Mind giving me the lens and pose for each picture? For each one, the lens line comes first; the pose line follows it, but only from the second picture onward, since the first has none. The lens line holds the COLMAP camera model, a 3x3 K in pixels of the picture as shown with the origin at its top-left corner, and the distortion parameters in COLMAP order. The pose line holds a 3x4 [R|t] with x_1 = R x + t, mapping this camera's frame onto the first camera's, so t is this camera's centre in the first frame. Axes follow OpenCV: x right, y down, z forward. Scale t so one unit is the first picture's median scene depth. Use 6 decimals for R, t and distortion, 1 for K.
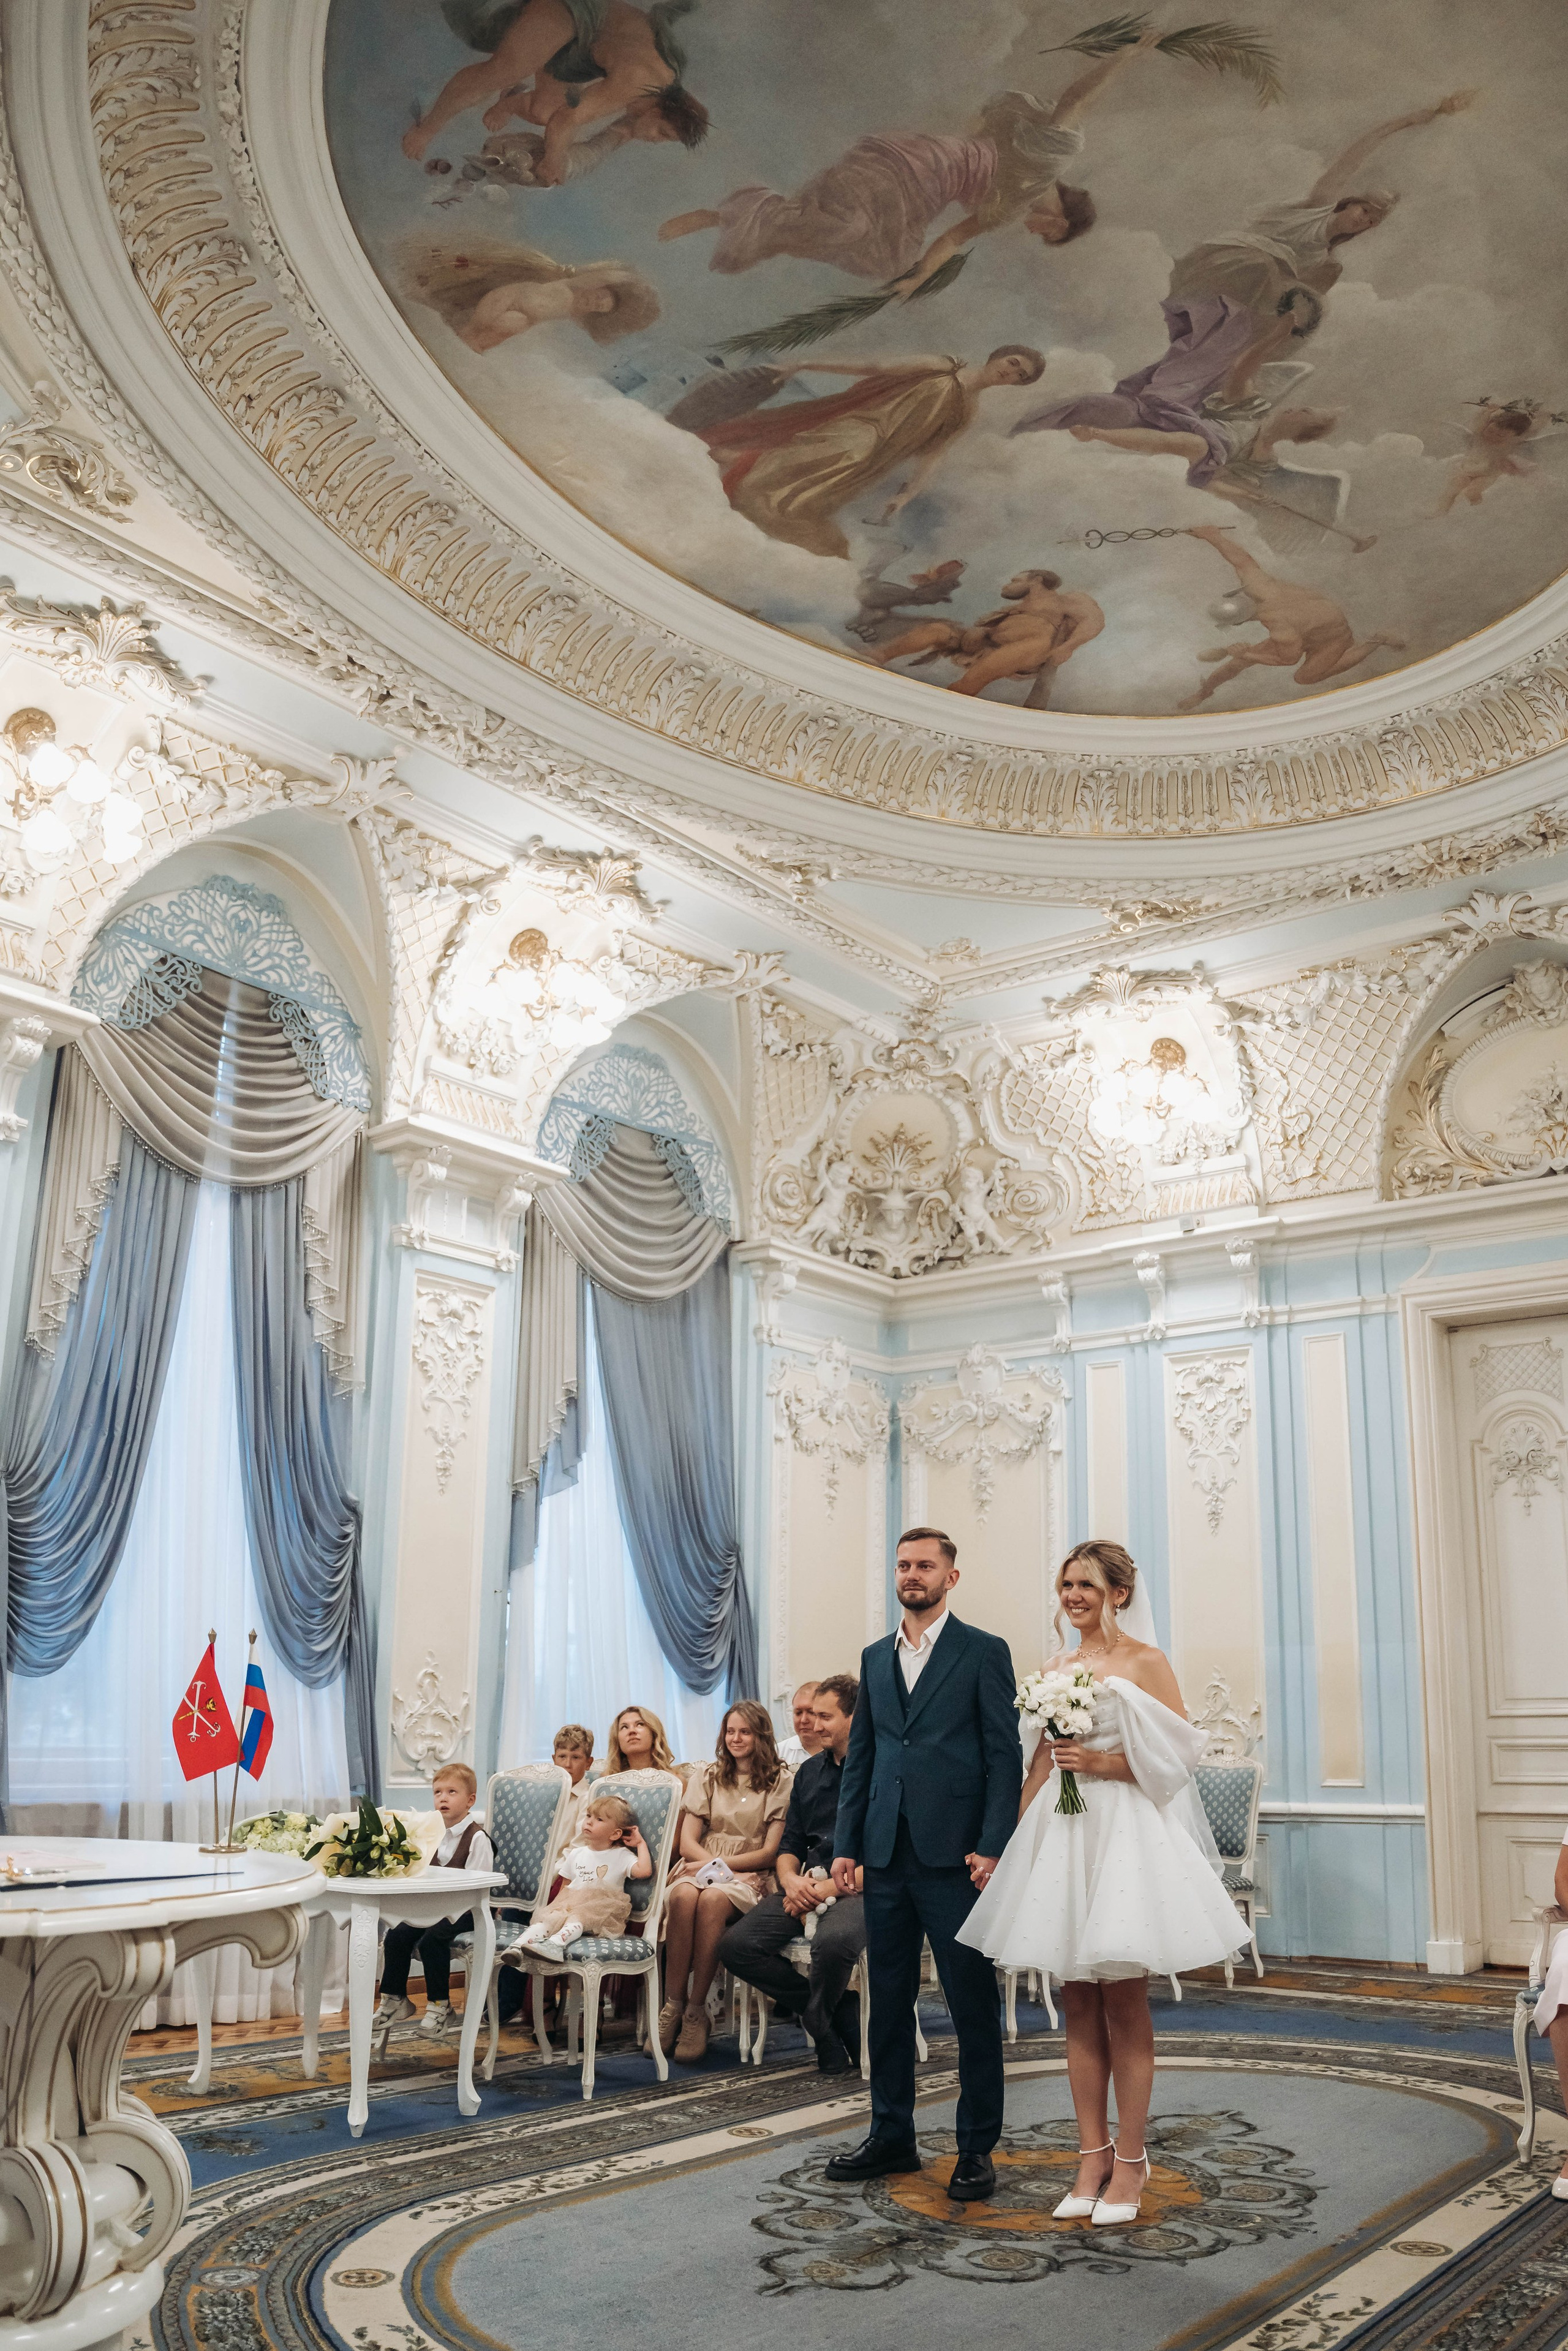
lens RADIAL K [[1885.3, 0, 792.4], [0, 1885.3, 1222.4], [0, 0, 1]] dist [-0.179963, 0.142425]
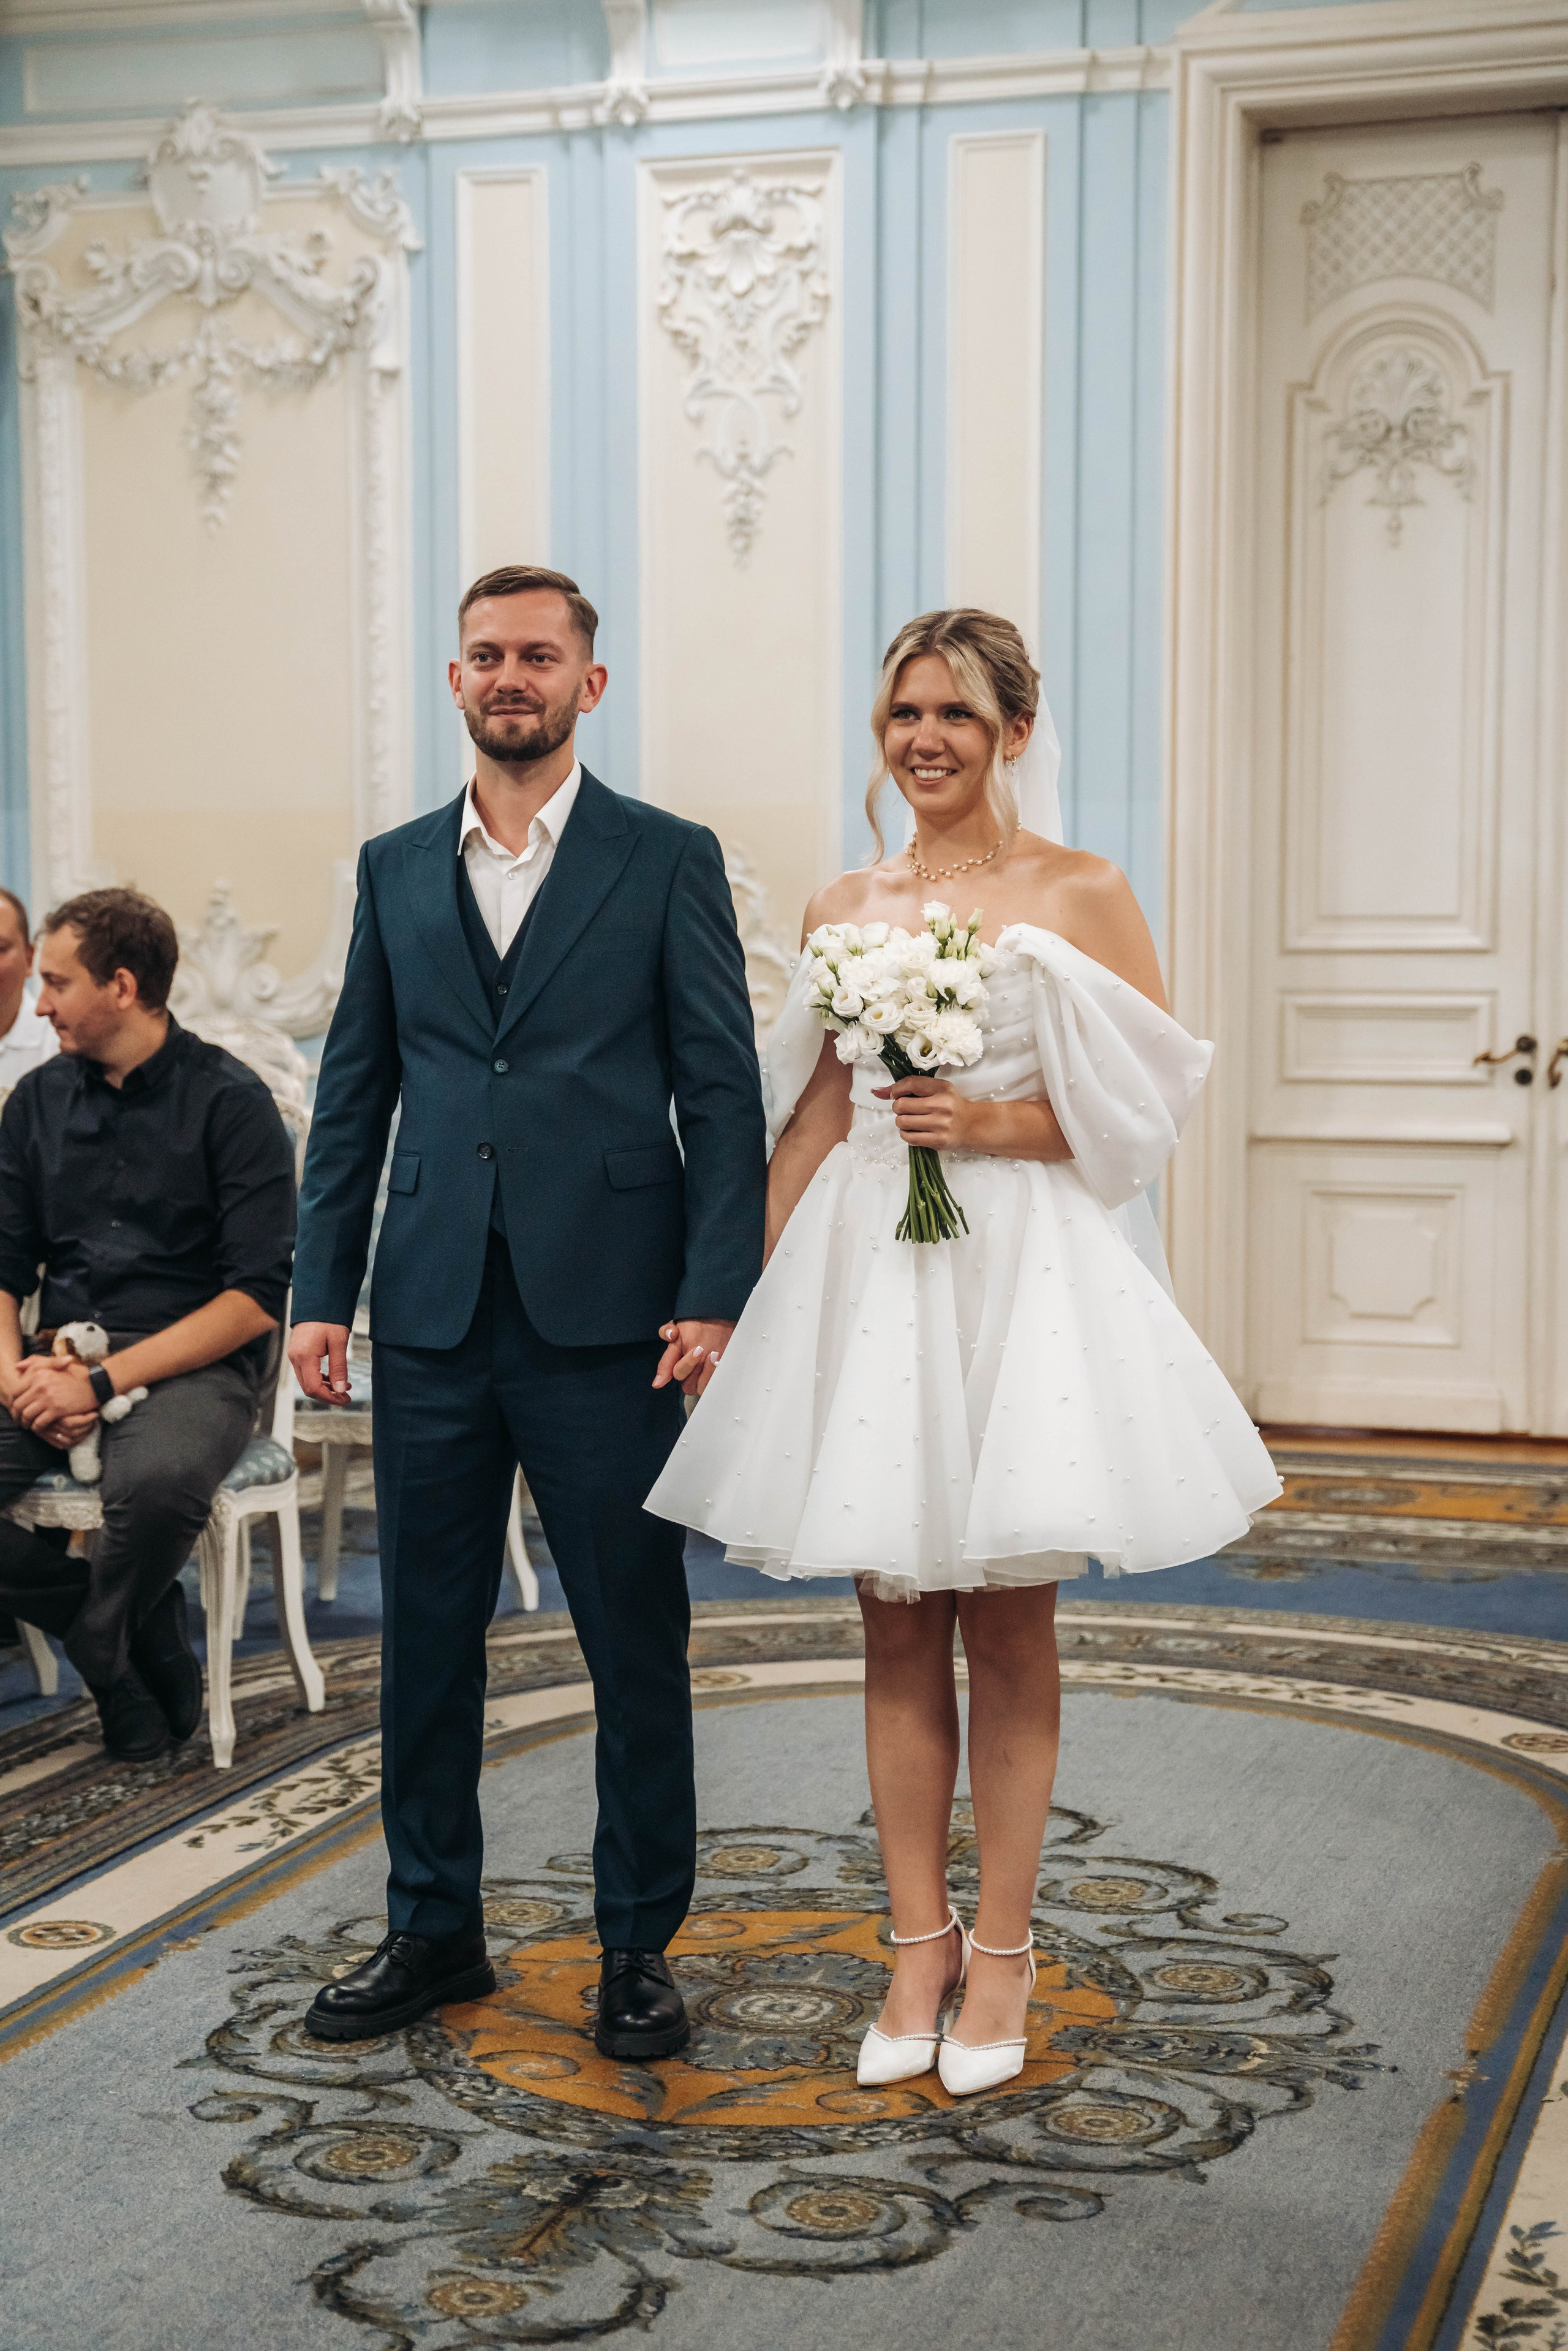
lens RADIAL K [[3713.4, 0, 775.9], [0, 3713.4, 1201.5], [0, 0, 1]] dist [0.083220, 0.429168]
pose [[0.943858, -0.042160, 0.327650, -0.087110], [-0.070700, 0.943064, 0.325012, 0.012085], [-0.322698, -0.329930, 0.887137, 0.108977]]
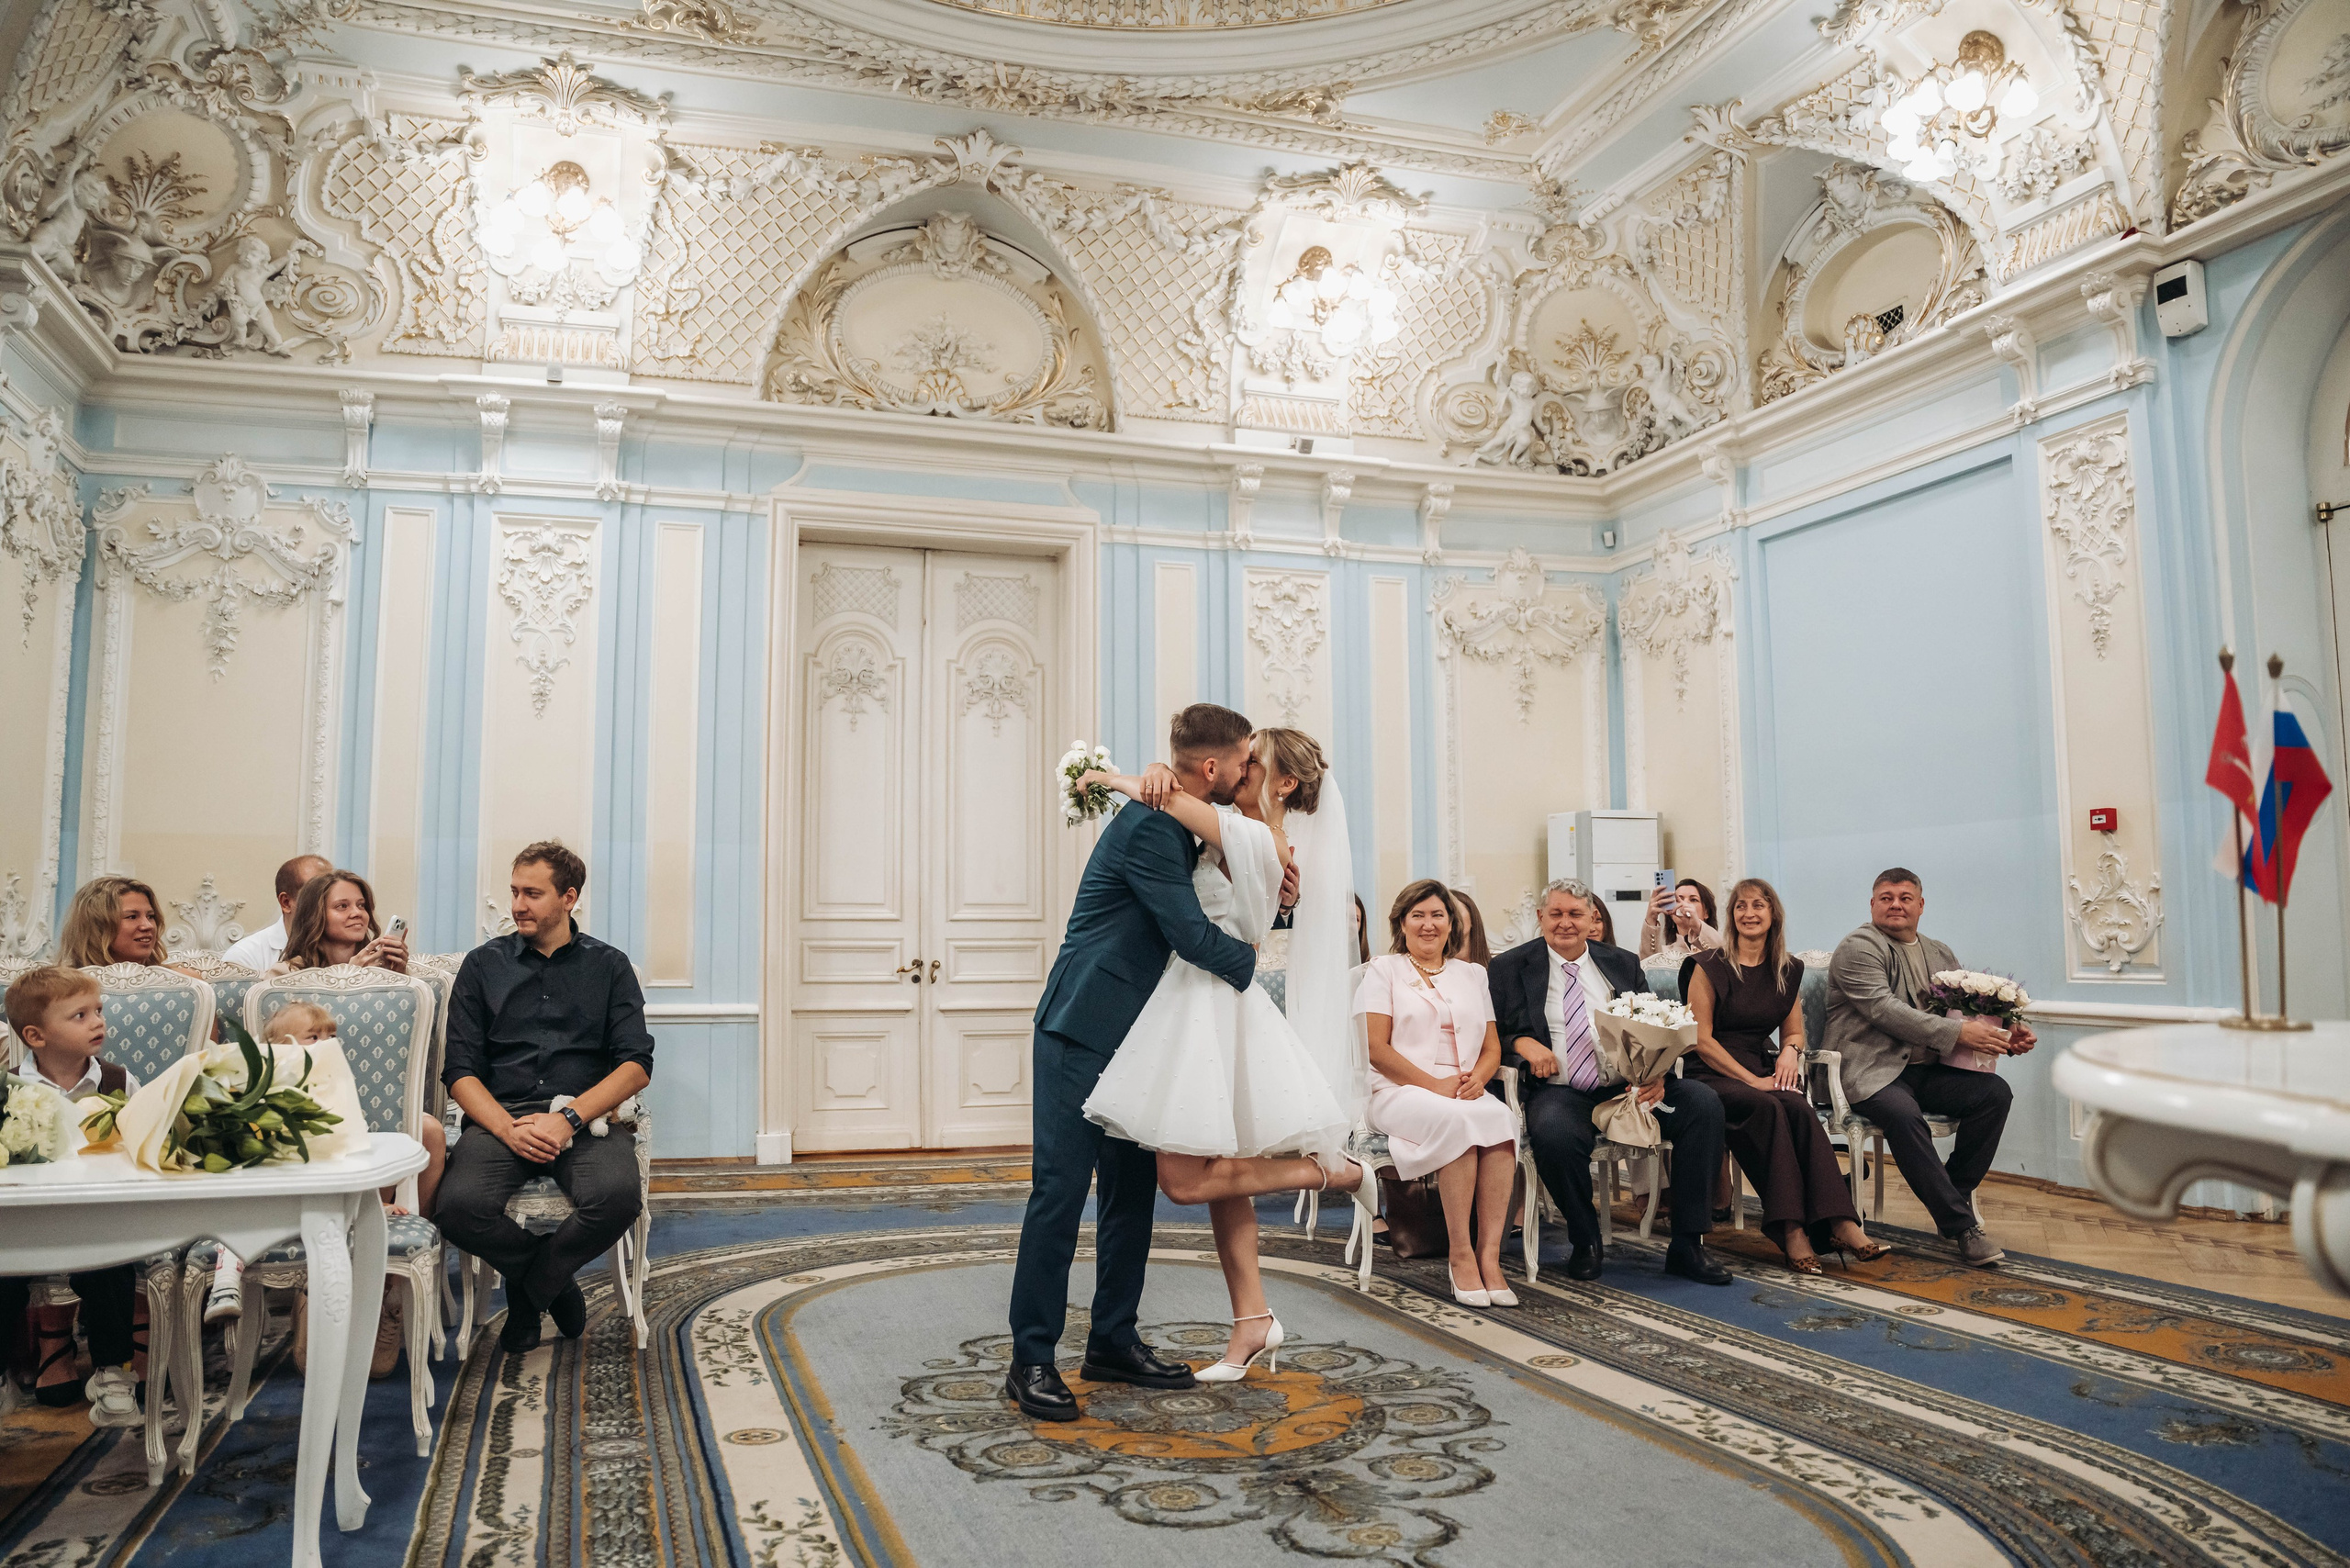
lens RADIAL K [[1682.8, 0, 1164.7], [0, 1682.8, 788.4], [0, 0, 1]] dist [-0.179258, 0.128031]
pose [[0.551162, 0.061969, 0.832094, -0.289264], [-0.201625, 0.977577, 0.060748, 0.096648], [-0.809671, -0.201253, 0.551298, 0.318198]]
